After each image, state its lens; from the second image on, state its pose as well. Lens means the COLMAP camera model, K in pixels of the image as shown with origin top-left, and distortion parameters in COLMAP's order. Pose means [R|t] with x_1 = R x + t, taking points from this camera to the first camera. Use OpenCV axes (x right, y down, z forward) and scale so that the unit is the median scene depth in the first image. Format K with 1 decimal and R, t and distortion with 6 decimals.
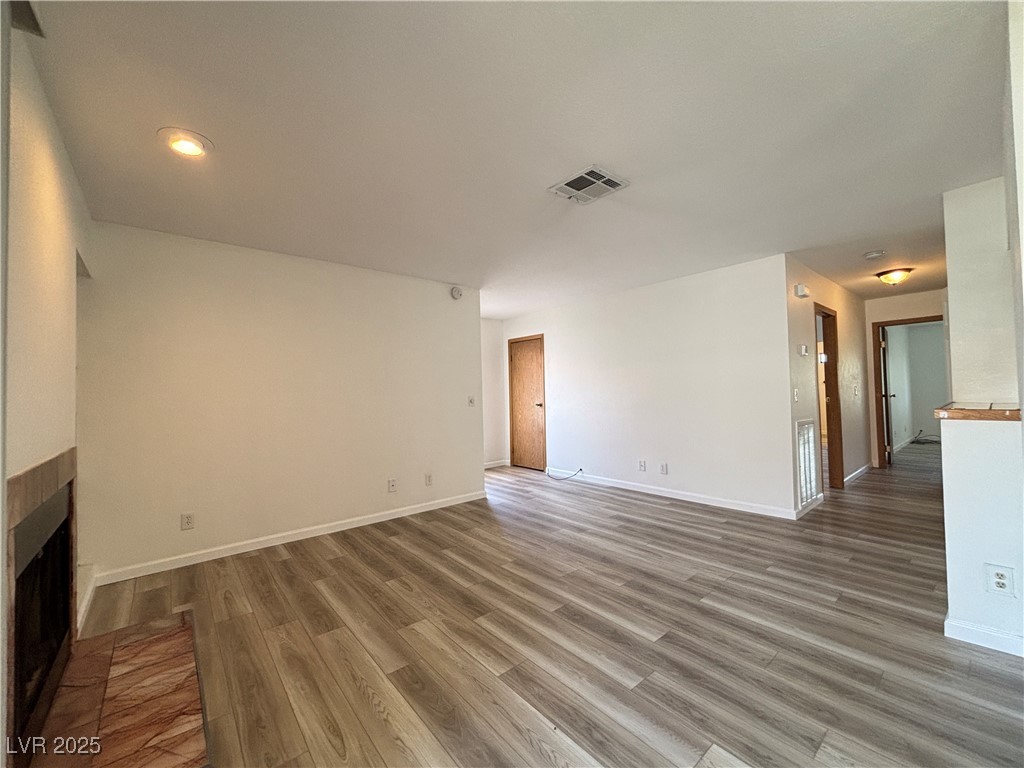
lens RADIAL K [[412.0, 0, 510.8], [0, 412.0, 383.6], [0, 0, 1]] dist [0.001555, -0.000035]
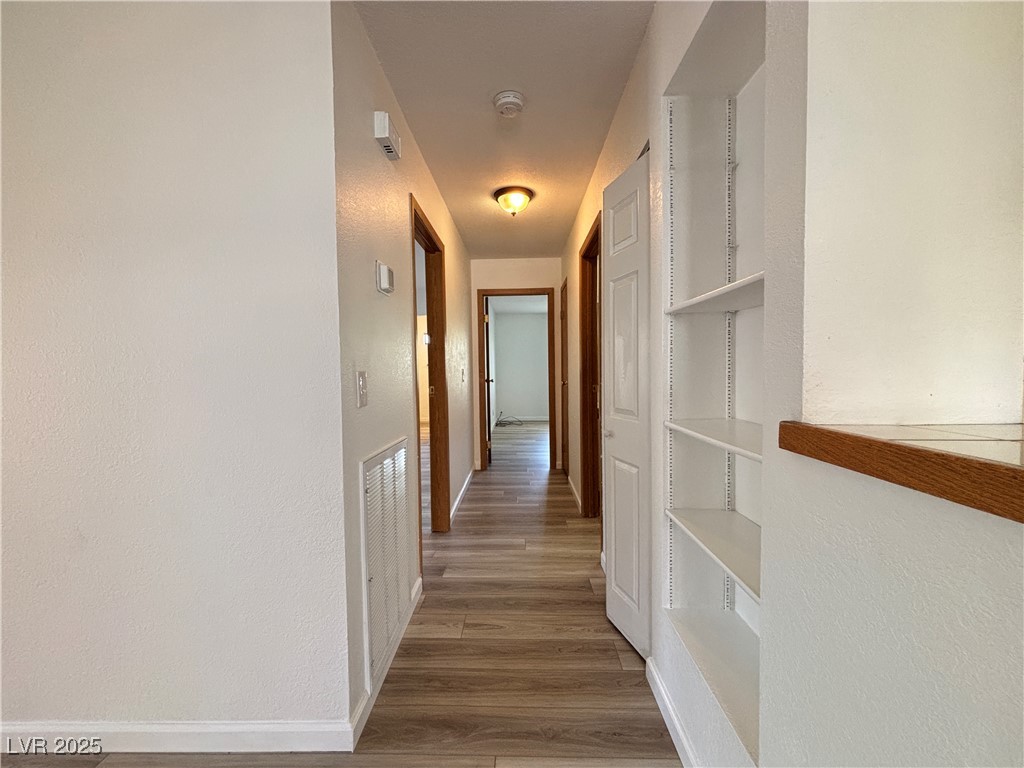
lens RADIAL K [[412.0, 0, 510.8], [0, 412.0, 383.6], [0, 0, 1]] dist [0.001555, -0.000035]
pose [[0.662542, -0.015416, 0.748866, 0.338234], [-0.015346, 0.999299, 0.034149, 0.005909], [-0.748868, -0.034117, 0.661841, 0.440105]]
